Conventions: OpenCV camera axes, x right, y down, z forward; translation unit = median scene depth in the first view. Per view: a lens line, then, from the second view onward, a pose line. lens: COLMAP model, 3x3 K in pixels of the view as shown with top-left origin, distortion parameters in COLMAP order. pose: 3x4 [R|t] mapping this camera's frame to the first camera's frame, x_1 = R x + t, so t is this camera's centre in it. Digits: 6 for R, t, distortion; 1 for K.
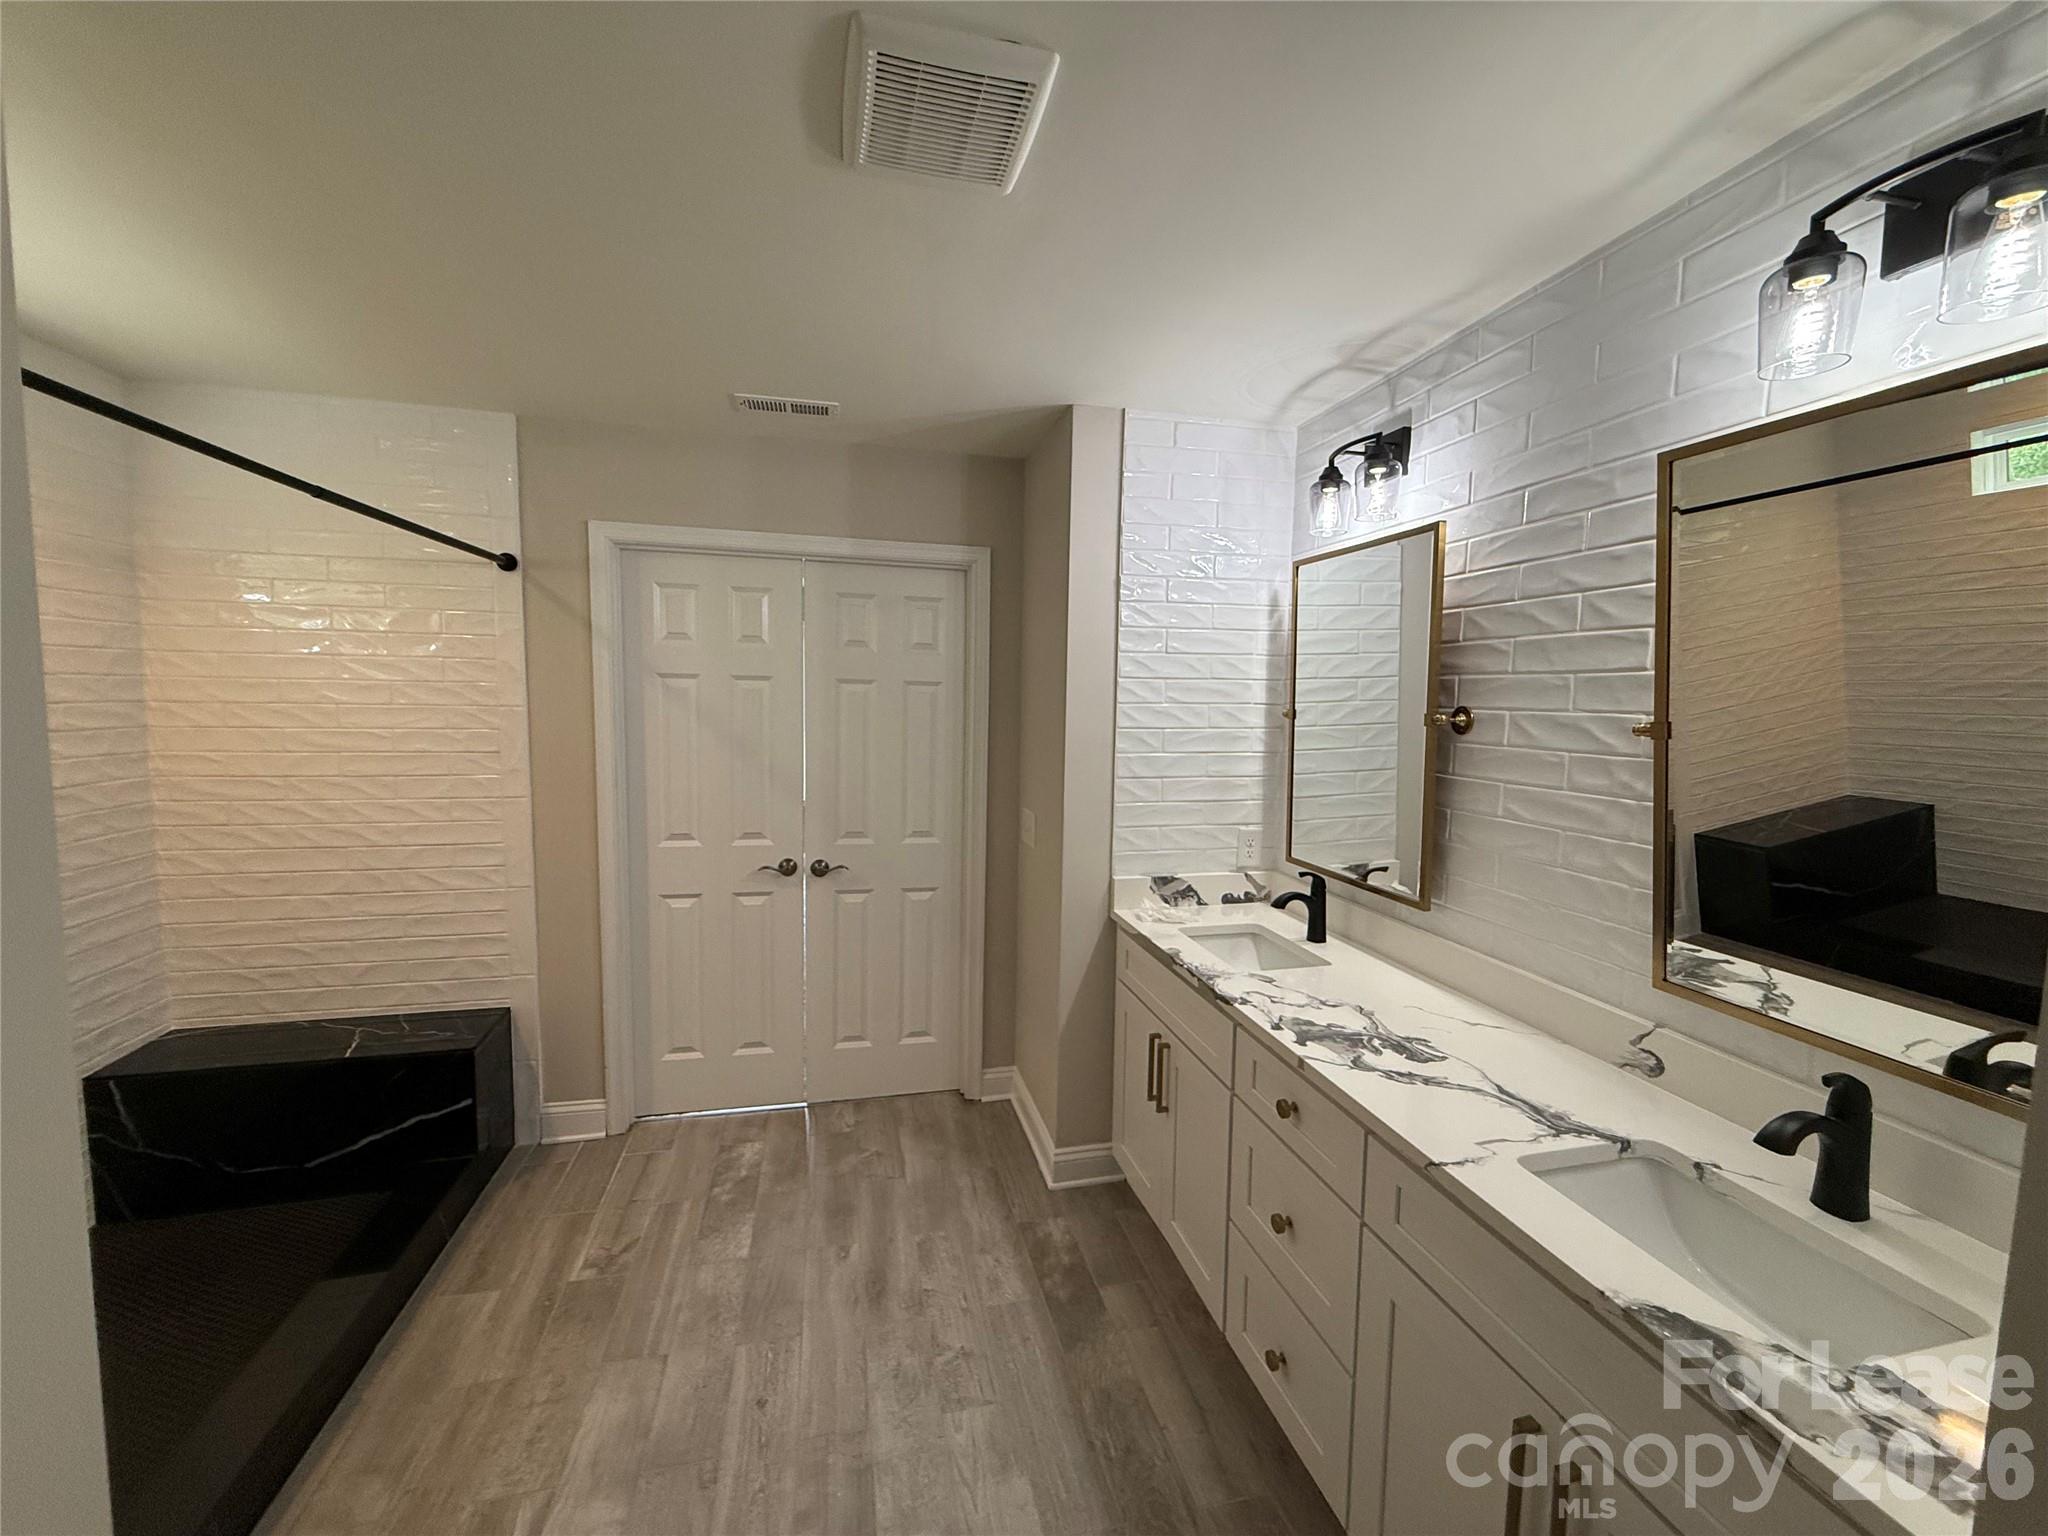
lens RADIAL K [[815.4, 0, 1031.3], [0, 815.4, 755.7], [0, 0, 1]] dist [0.000142, 0.000022]
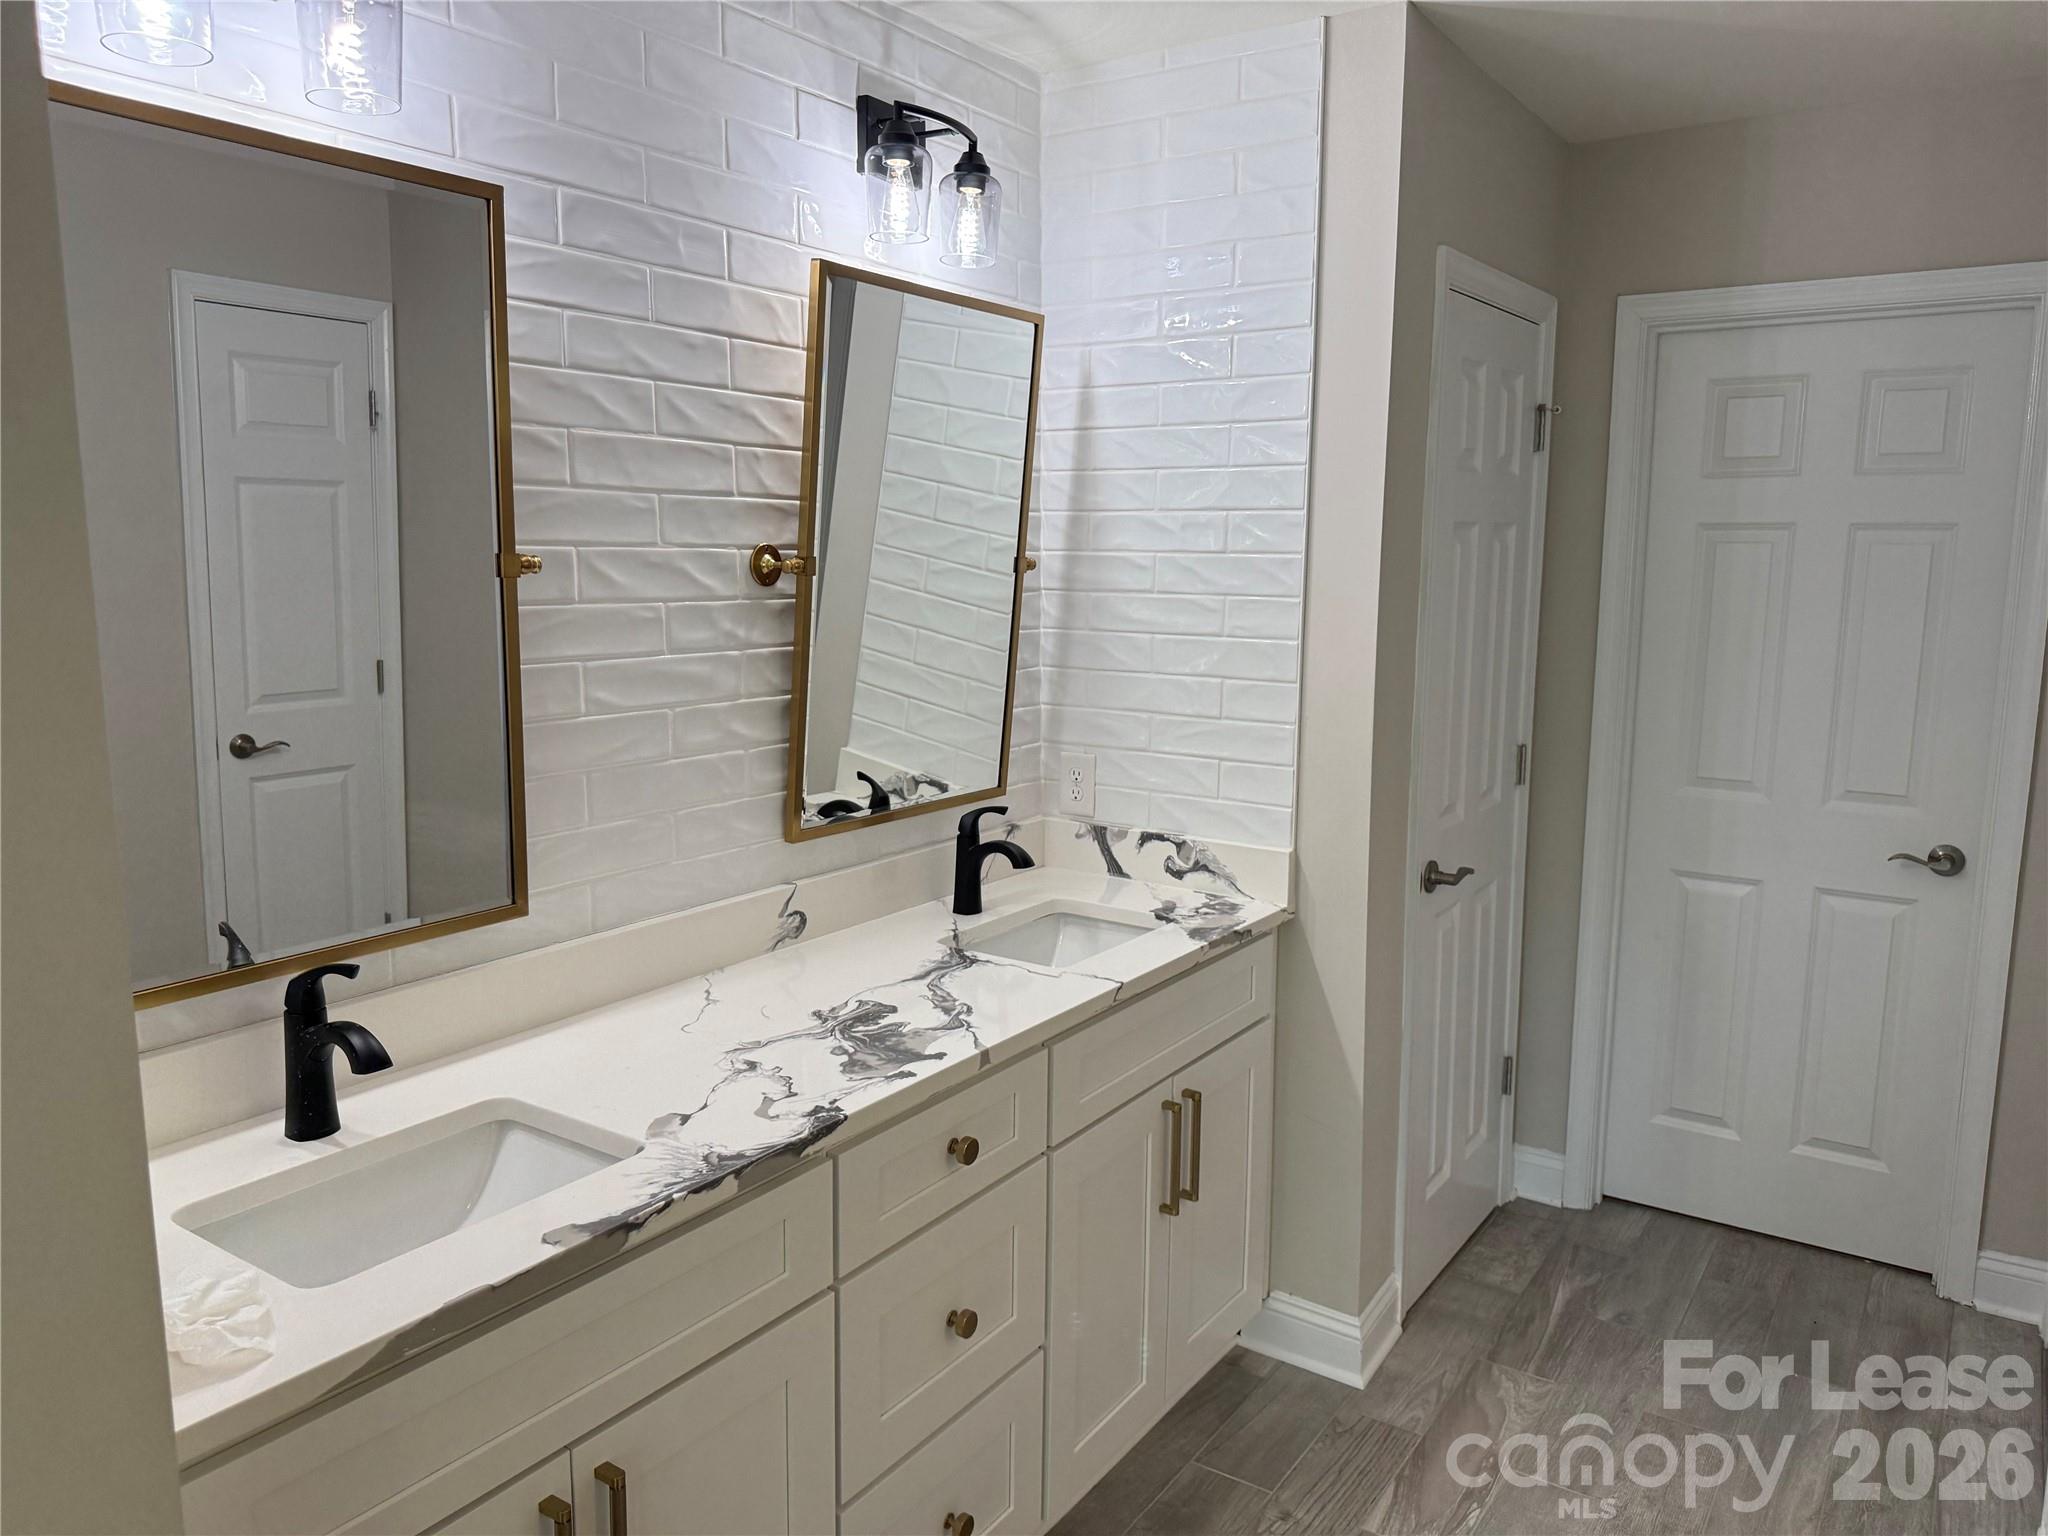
lens RADIAL K [[1447.5, 0, 1024.0], [0, 1447.5, 768.0], [0, 0, 1]] dist [0.090226, -0.110340]
pose [[-0.671241, -0.129623, 0.729818, -0.554055], [0.036453, 0.977627, 0.207164, -0.121466], [-0.740342, 0.165661, -0.651498, 1.684840]]
